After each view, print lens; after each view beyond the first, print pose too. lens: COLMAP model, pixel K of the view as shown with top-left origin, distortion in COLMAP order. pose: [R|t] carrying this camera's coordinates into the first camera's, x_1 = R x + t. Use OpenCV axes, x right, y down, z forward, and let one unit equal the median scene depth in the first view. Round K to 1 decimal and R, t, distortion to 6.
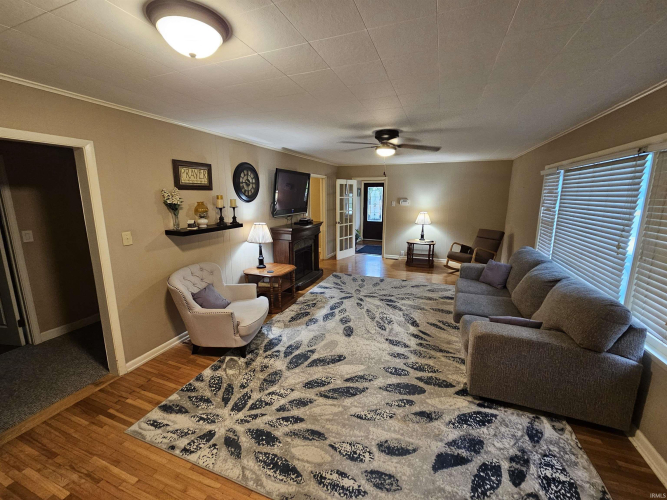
lens RADIAL K [[275.2, 0, 334.2], [0, 275.2, 246.4], [0, 0, 1]] dist [0.003806, 0.001444]
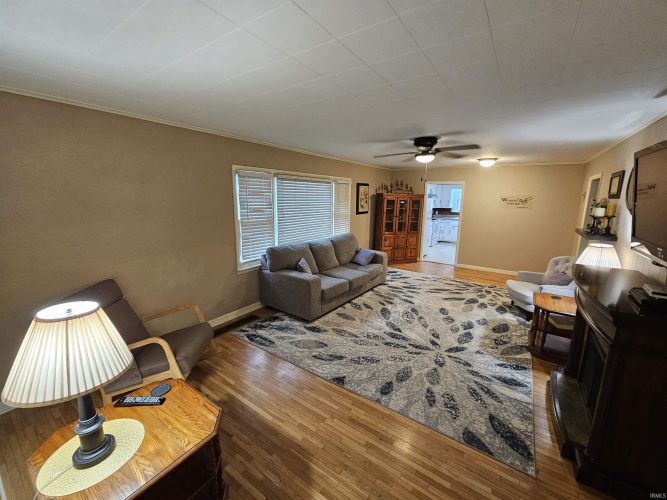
lens RADIAL K [[275.2, 0, 334.4], [0, 275.2, 247.4], [0, 0, 1]] dist [0.003806, 0.001444]
pose [[-0.972205, -0.057302, 0.227009, 0.245809], [0.028984, 0.932673, 0.359556, -0.384968], [-0.232329, 0.356142, -0.905089, 1.987781]]
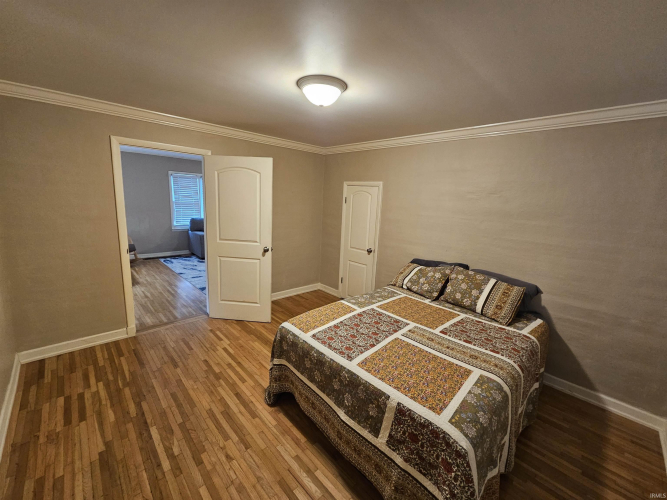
lens RADIAL K [[275.2, 0, 334.7], [0, 275.2, 248.1], [0, 0, 1]] dist [0.003806, 0.001444]
pose [[-0.906835, -0.113731, 0.405852, -0.974323], [0.037177, 0.937571, 0.345801, -0.430233], [-0.419843, 0.328673, -0.845994, 2.339073]]
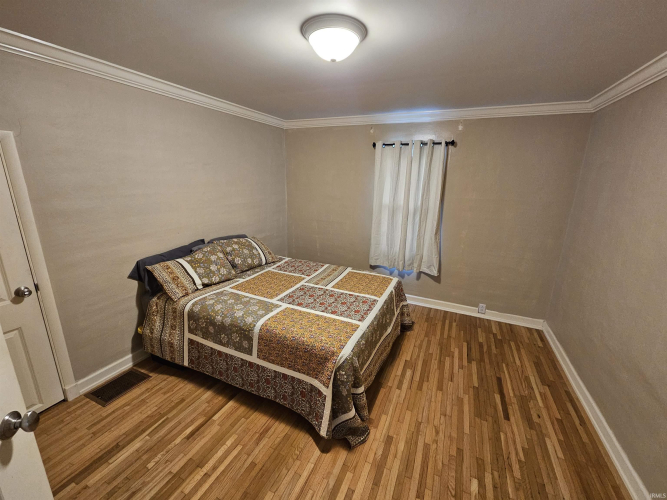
lens RADIAL K [[275.2, 0, 336.0], [0, 275.2, 246.3], [0, 0, 1]] dist [0.003806, 0.001444]
pose [[-0.057249, 0.254081, -0.965487, -0.231876], [-0.210273, 0.942311, 0.260450, -0.354999], [0.975965, 0.217927, -0.000519, 1.870463]]
